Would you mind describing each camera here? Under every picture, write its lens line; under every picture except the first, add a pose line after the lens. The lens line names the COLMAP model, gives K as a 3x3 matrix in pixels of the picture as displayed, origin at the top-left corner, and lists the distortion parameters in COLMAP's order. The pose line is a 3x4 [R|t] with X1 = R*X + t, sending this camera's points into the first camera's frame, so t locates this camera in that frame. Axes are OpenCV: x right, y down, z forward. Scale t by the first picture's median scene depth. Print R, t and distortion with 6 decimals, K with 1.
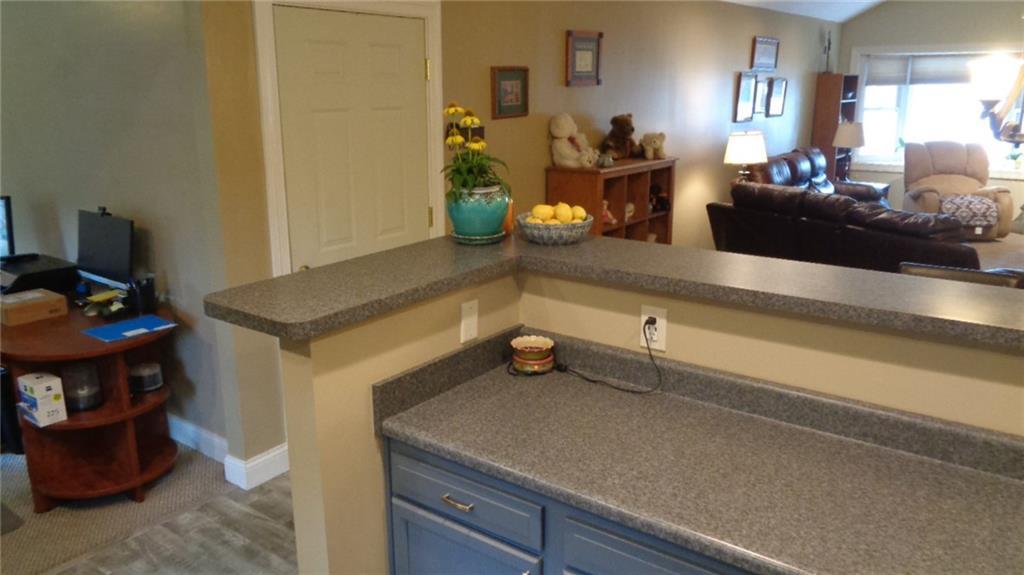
lens RADIAL K [[773.3, 0, 504.9], [0, 773.3, 286.9], [0, 0, 1]] dist [0.001348, 0.002026]
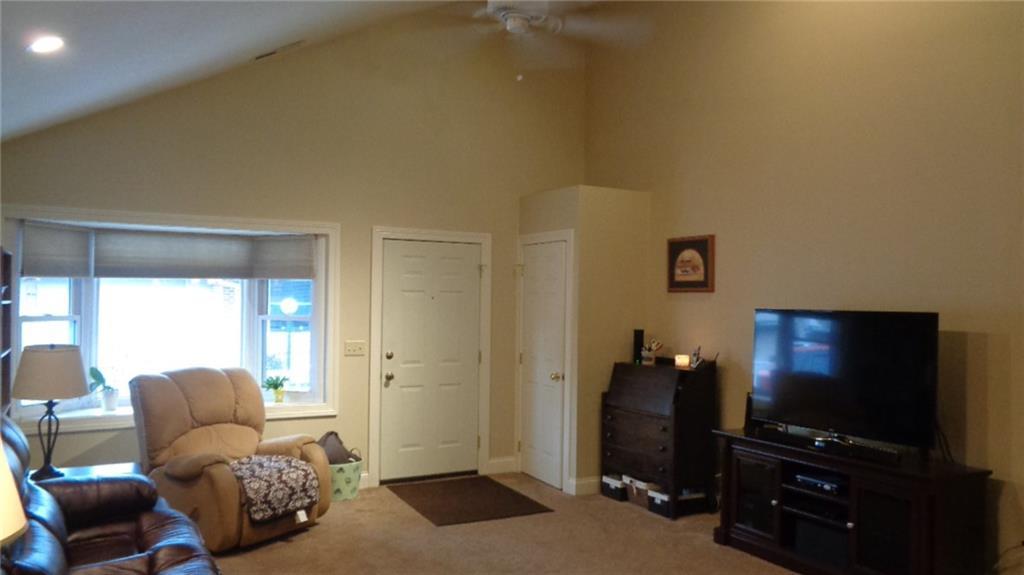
lens RADIAL K [[773.3, 0, 512.8], [0, 773.3, 285.9], [0, 0, 1]] dist [0.001348, 0.002026]
pose [[0.401935, 0.023870, 0.915357, 0.228258], [0.224522, 0.966574, -0.123794, -0.219247], [-0.887715, 0.255275, 0.383141, 0.974468]]
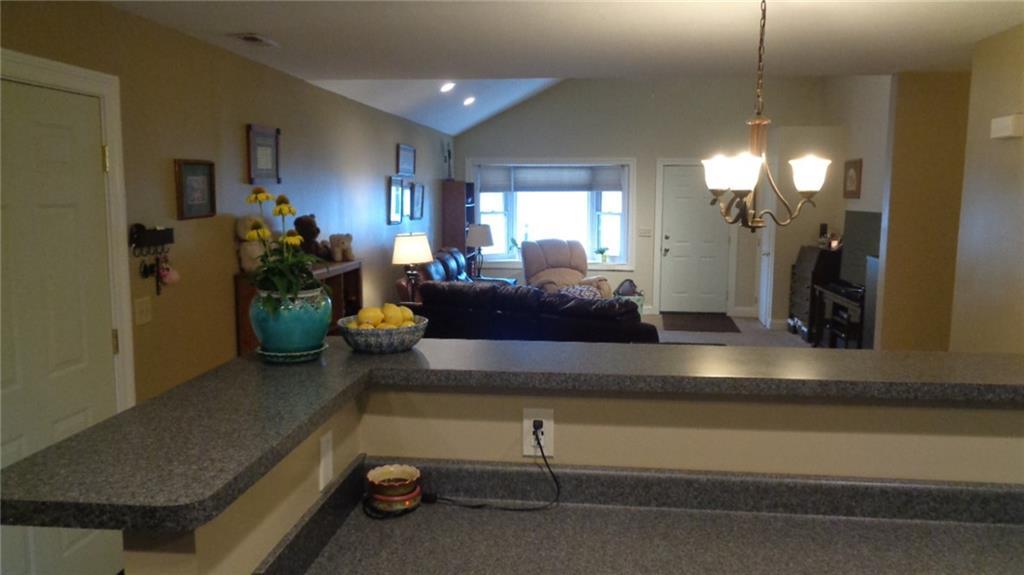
lens RADIAL K [[773.3, 0, 507.4], [0, 773.3, 298.9], [0, 0, 1]] dist [0.001348, 0.002026]
pose [[0.863475, -0.062132, 0.500550, -0.121030], [0.123326, 0.988270, -0.090073, -0.010318], [-0.489082, 0.139506, 0.861009, 0.099767]]
